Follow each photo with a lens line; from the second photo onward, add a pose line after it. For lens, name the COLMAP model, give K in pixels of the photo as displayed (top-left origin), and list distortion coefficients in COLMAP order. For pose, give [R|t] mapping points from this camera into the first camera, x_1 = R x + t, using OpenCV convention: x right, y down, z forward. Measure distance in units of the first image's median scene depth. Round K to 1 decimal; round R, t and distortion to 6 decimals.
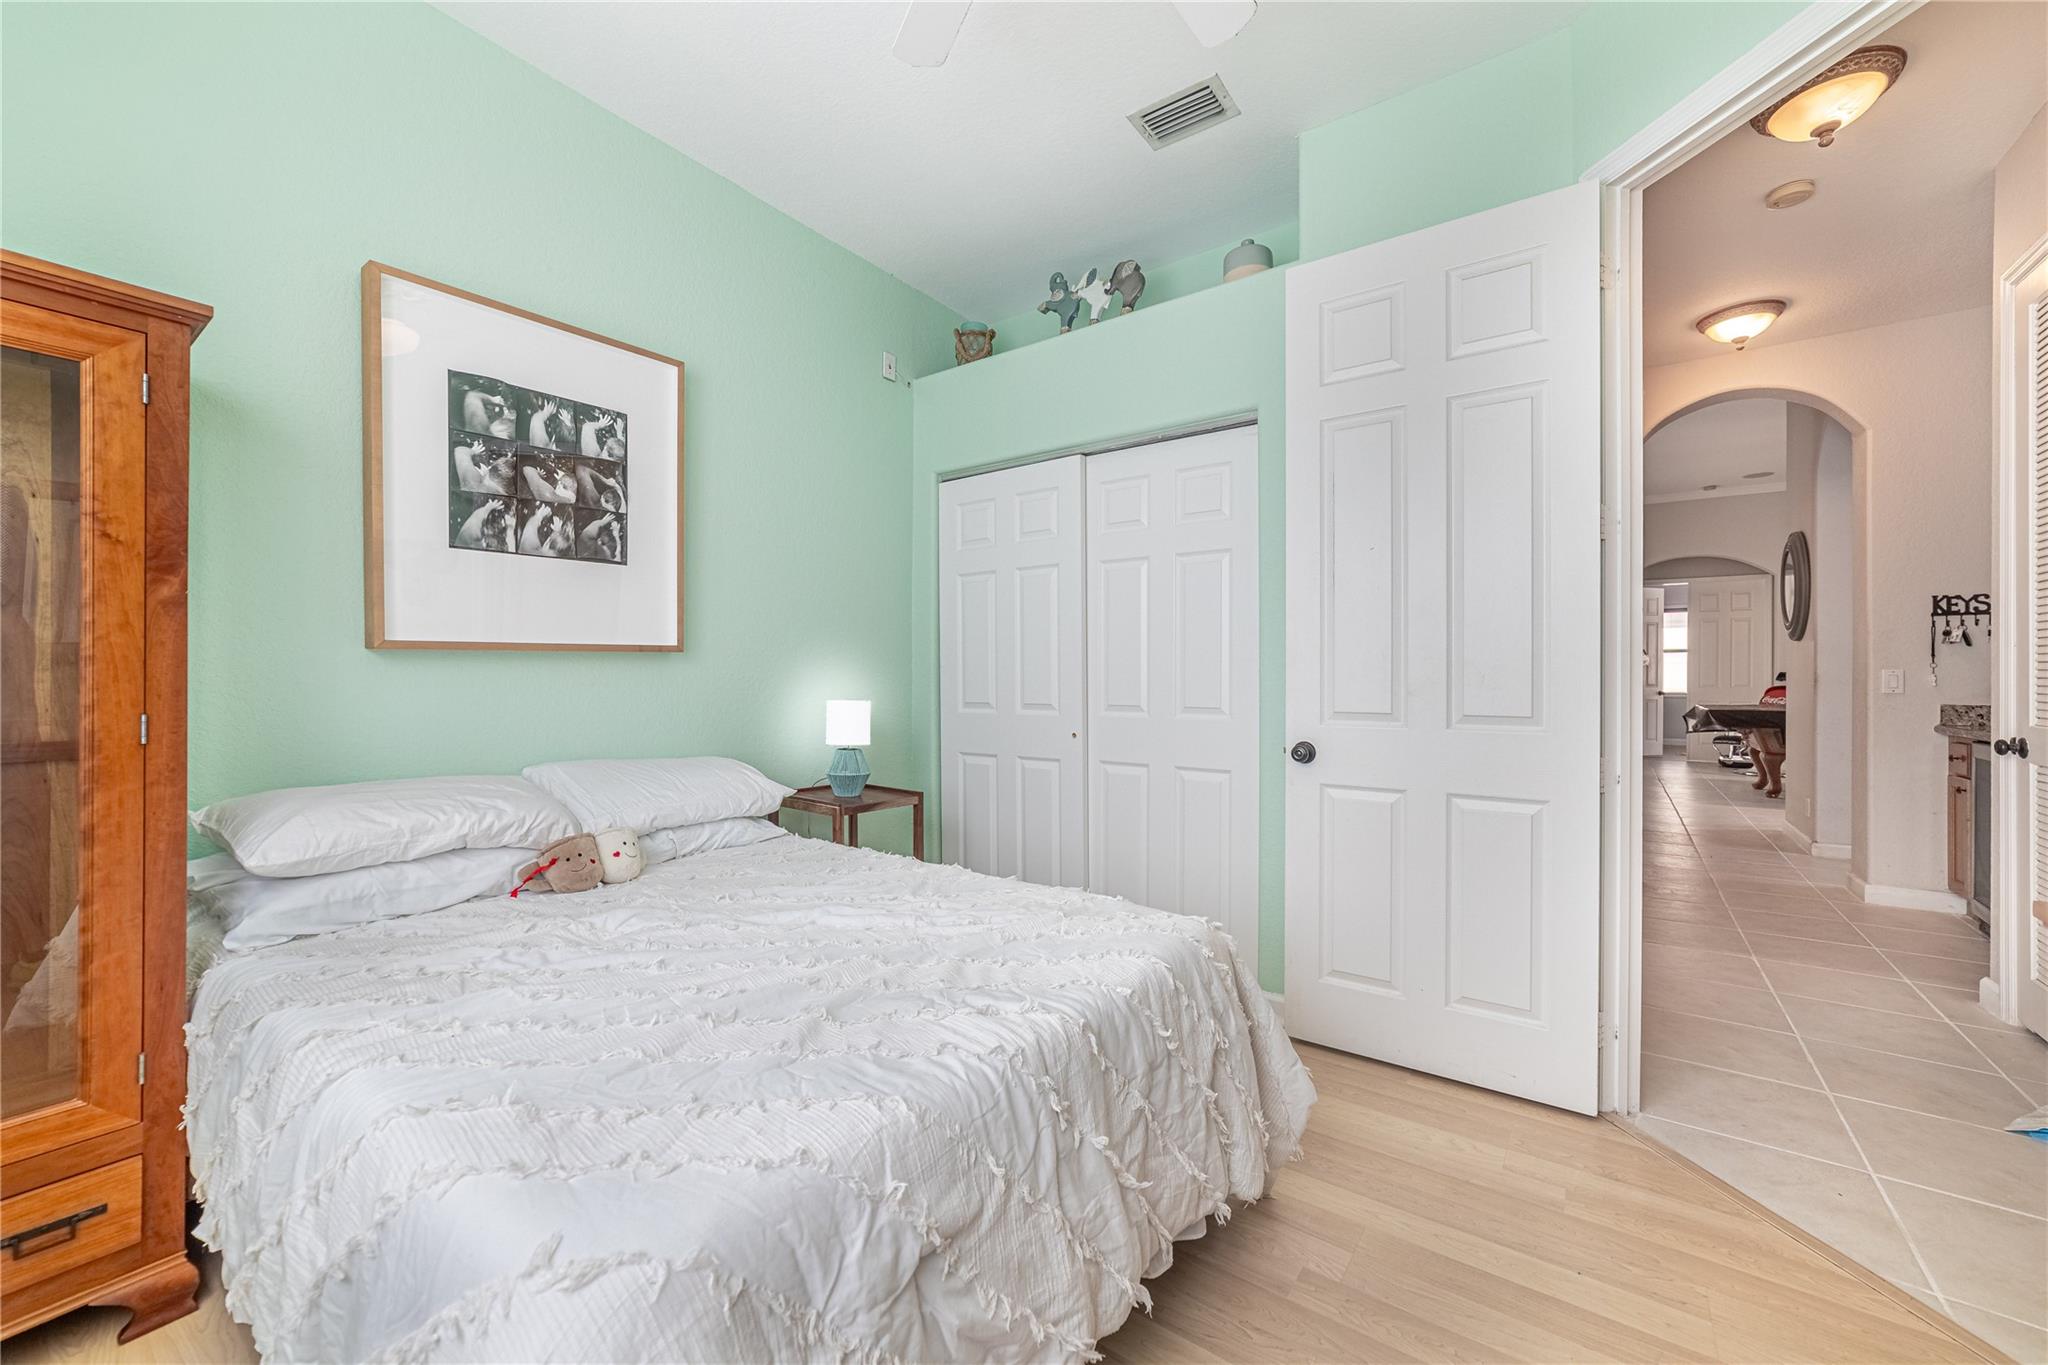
lens RADIAL K [[792.7, 0, 1034.6], [0, 792.7, 673.4], [0, 0, 1]] dist [-0.019114, 0.007060]
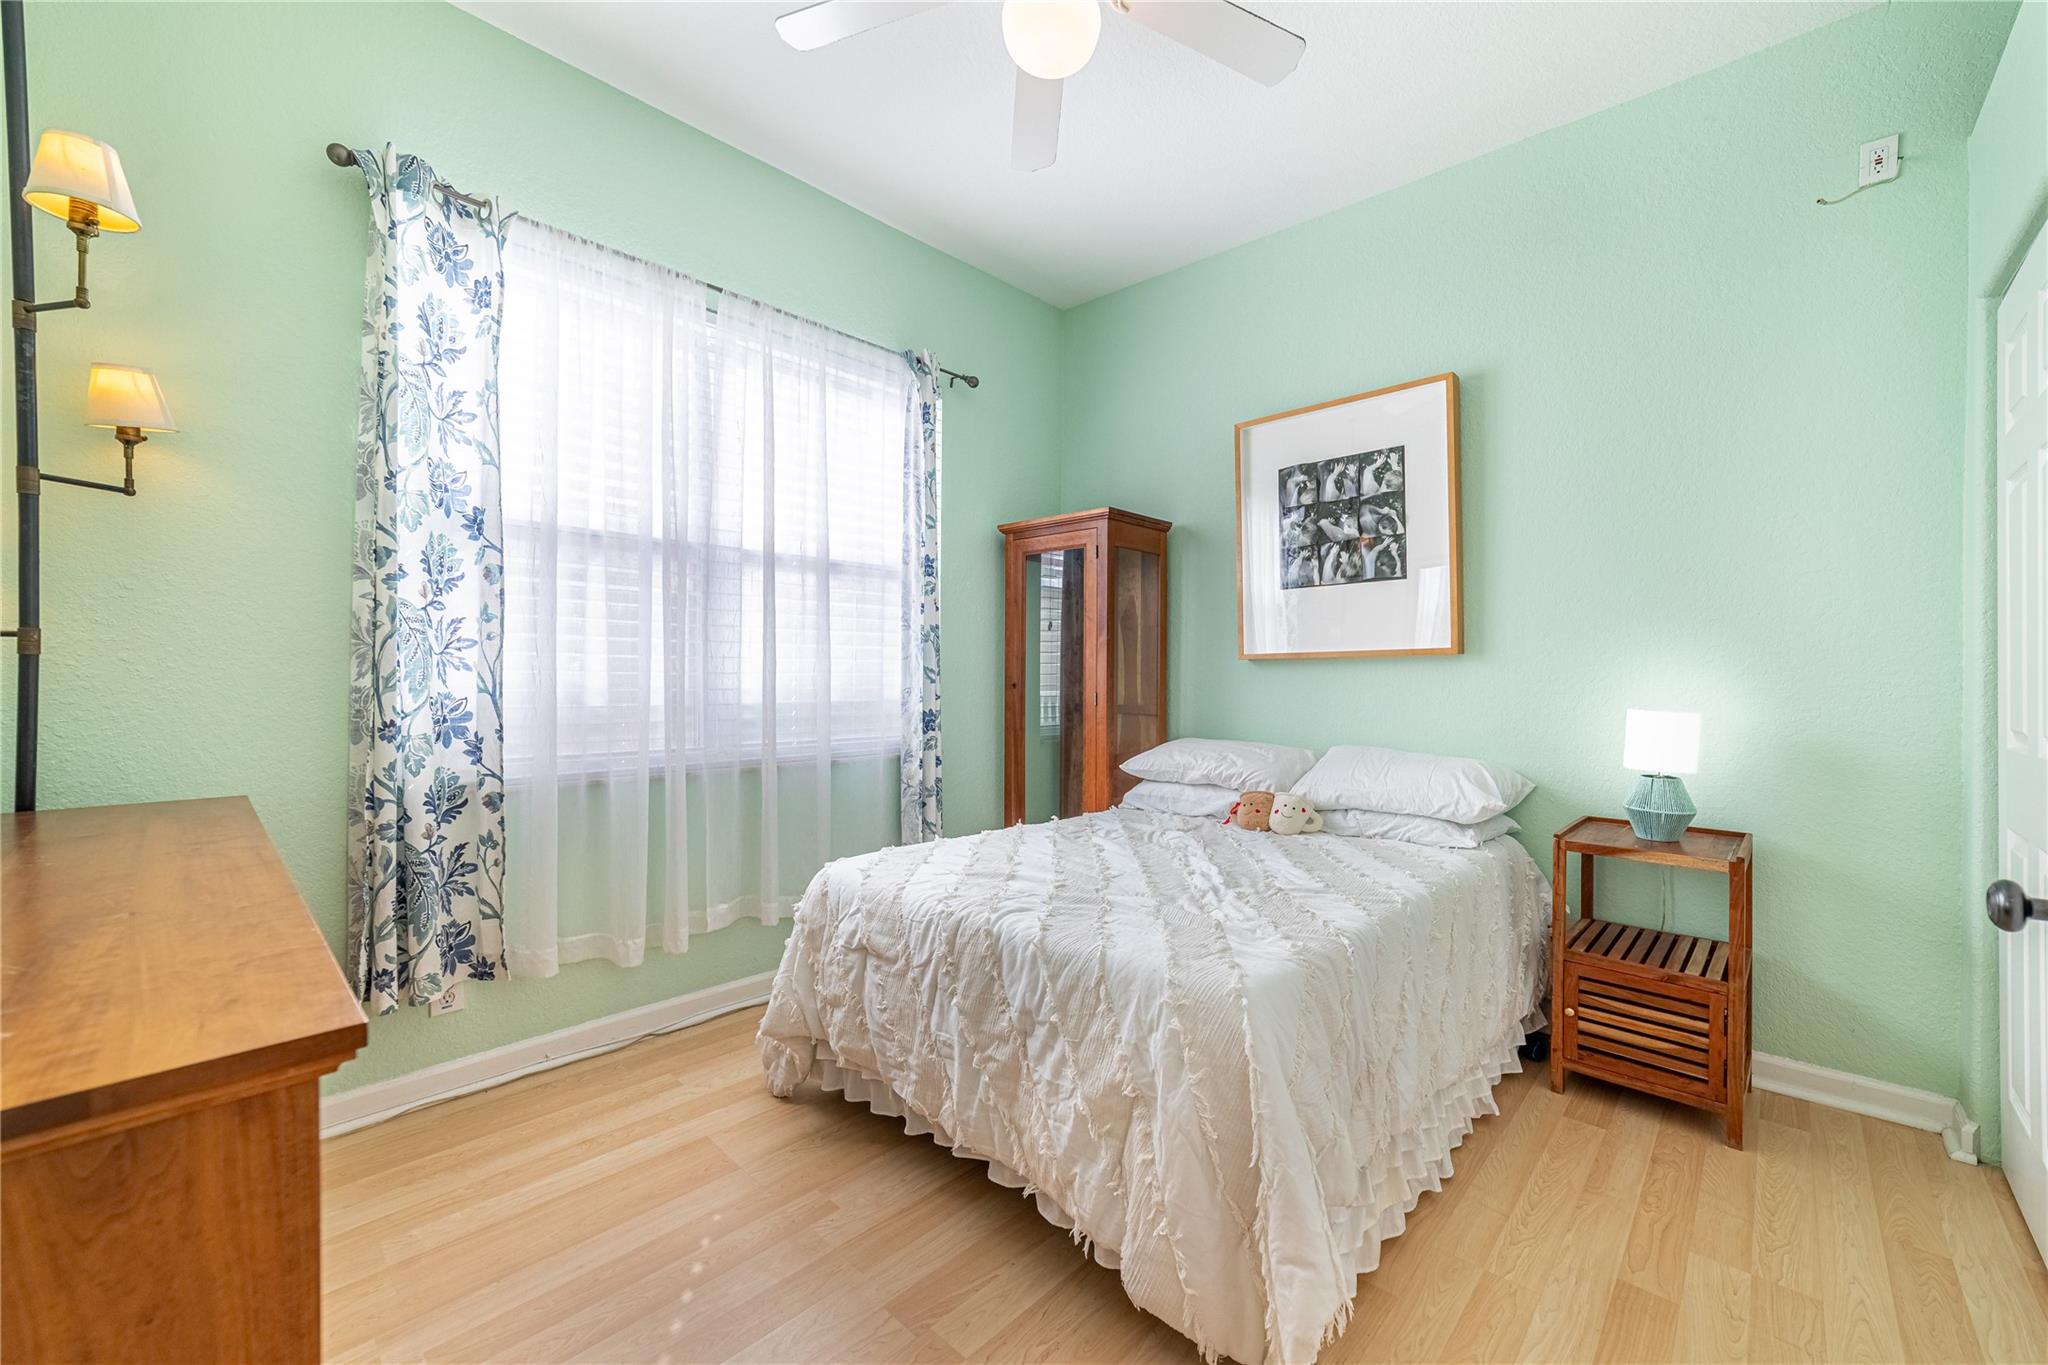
lens RADIAL K [[792.7, 0, 1034.6], [0, 792.7, 673.4], [0, 0, 1]] dist [-0.019114, 0.007060]
pose [[-0.122594, -0.005045, -0.992444, 0.719737], [-0.002542, 0.999985, -0.004769, 0.005366], [0.992454, 0.001938, -0.122605, 0.660540]]
